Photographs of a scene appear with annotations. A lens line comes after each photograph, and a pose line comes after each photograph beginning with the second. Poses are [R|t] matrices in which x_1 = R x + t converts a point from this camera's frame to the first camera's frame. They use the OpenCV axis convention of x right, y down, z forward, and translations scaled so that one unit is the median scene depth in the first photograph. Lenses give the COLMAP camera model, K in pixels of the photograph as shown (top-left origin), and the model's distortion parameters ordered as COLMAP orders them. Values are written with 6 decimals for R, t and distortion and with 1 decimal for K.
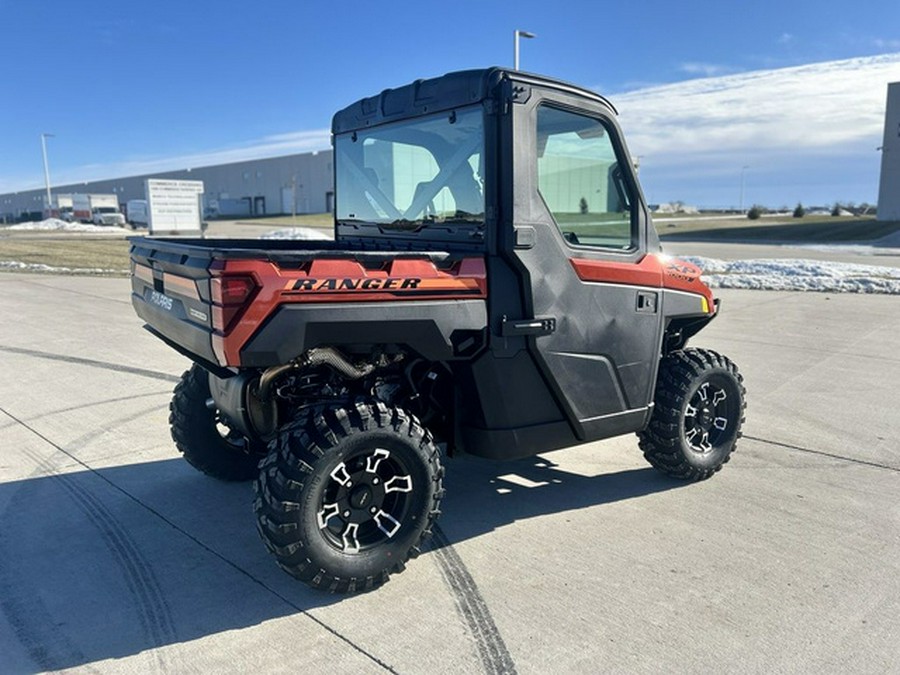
lens RADIAL K [[674.7, 0, 452.4], [0, 674.7, 336.9], [0, 0, 1]] dist [0.063797, -0.074294]
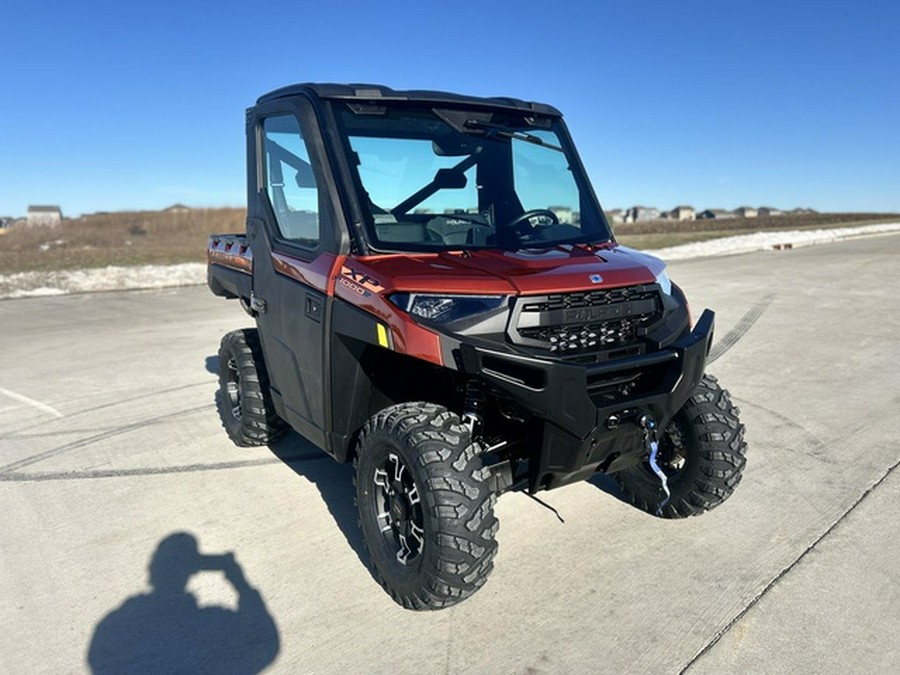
lens RADIAL K [[674.7, 0, 452.7], [0, 674.7, 333.6], [0, 0, 1]] dist [0.063797, -0.074294]
pose [[-0.040309, 0.159787, -0.986328, 1.285065], [-0.148831, 0.975158, 0.164060, -0.211121], [0.988041, 0.153409, -0.015526, 1.341939]]
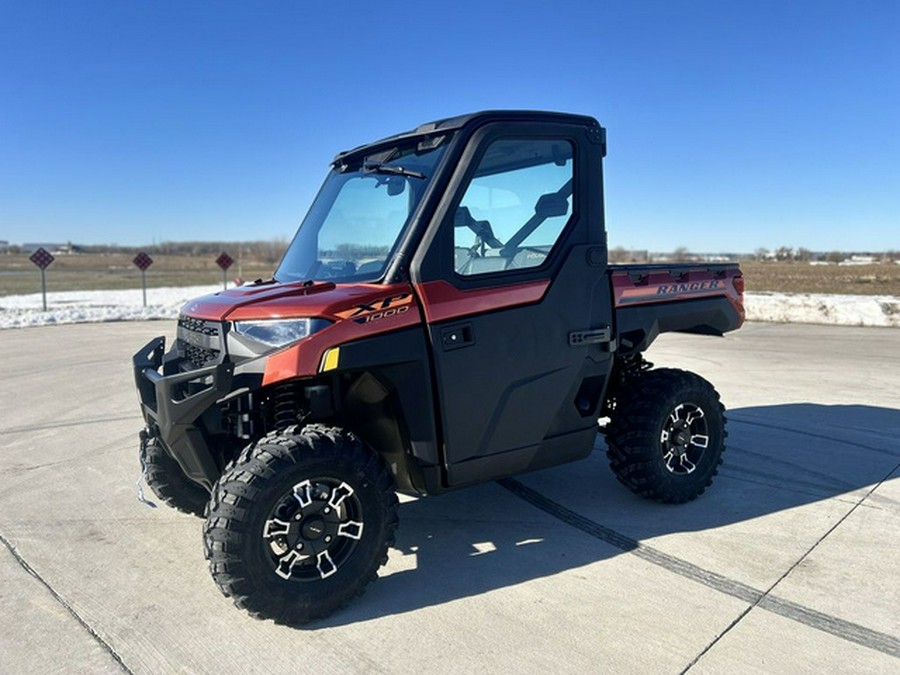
lens RADIAL K [[674.7, 0, 453.7], [0, 674.7, 337.3], [0, 0, 1]] dist [0.063797, -0.074294]
pose [[-0.999874, 0.003516, 0.015488, -0.004744], [0.007627, 0.961680, 0.274068, -0.398857], [-0.013931, 0.274152, -0.961585, 2.491285]]
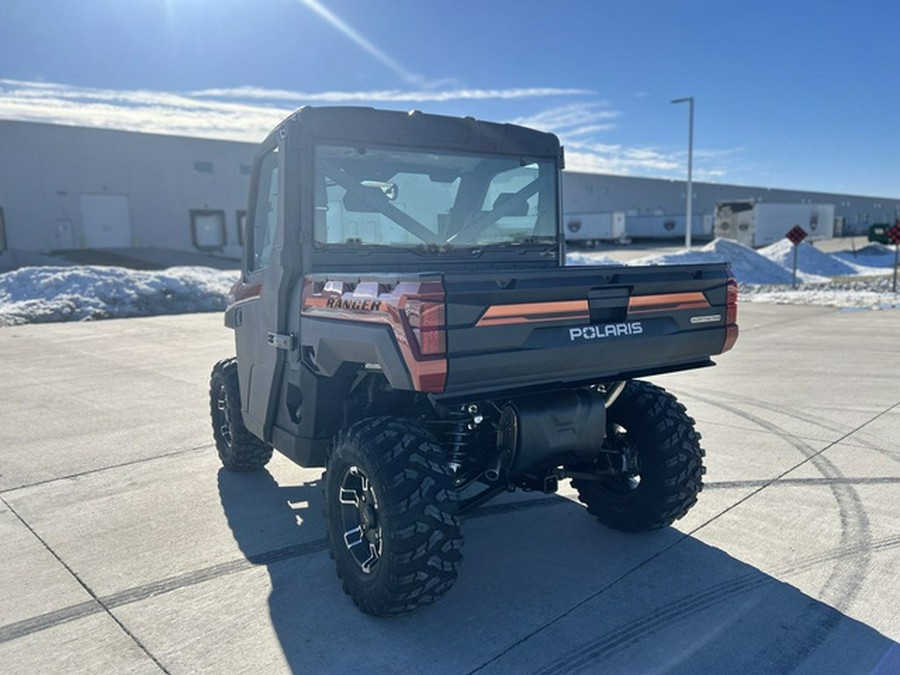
lens RADIAL K [[674.7, 0, 453.9], [0, 674.7, 341.3], [0, 0, 1]] dist [0.063797, -0.074294]
pose [[0.041476, -0.137554, 0.989625, -1.264362], [0.183843, 0.974617, 0.127763, -0.183429], [-0.982080, 0.176636, 0.065712, 1.092876]]
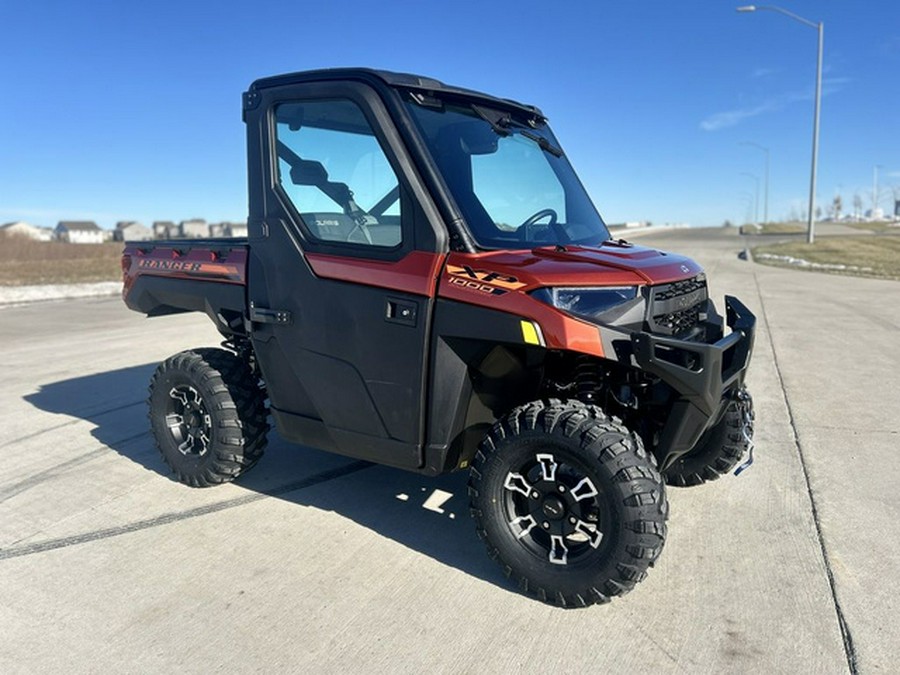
lens RADIAL K [[674.7, 0, 453.0], [0, 674.7, 337.0], [0, 0, 1]] dist [0.063797, -0.074294]
pose [[0.350567, 0.134670, -0.926804, 1.183365], [-0.130178, 0.987008, 0.094178, -0.117545], [0.927446, 0.087634, 0.363544, 0.861391]]
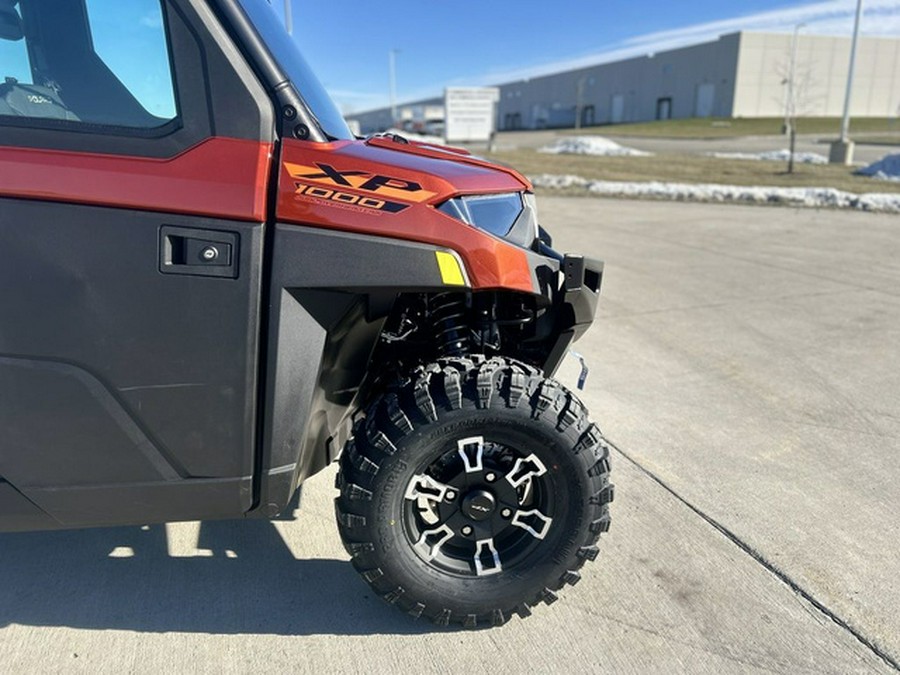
lens RADIAL K [[674.7, 0, 453.6], [0, 674.7, 338.1], [0, 0, 1]] dist [0.063797, -0.074294]
pose [[0.887719, 0.132033, -0.441047, 0.707715], [-0.075983, 0.986874, 0.142498, -0.079785], [0.454073, -0.092986, 0.886099, 0.764069]]
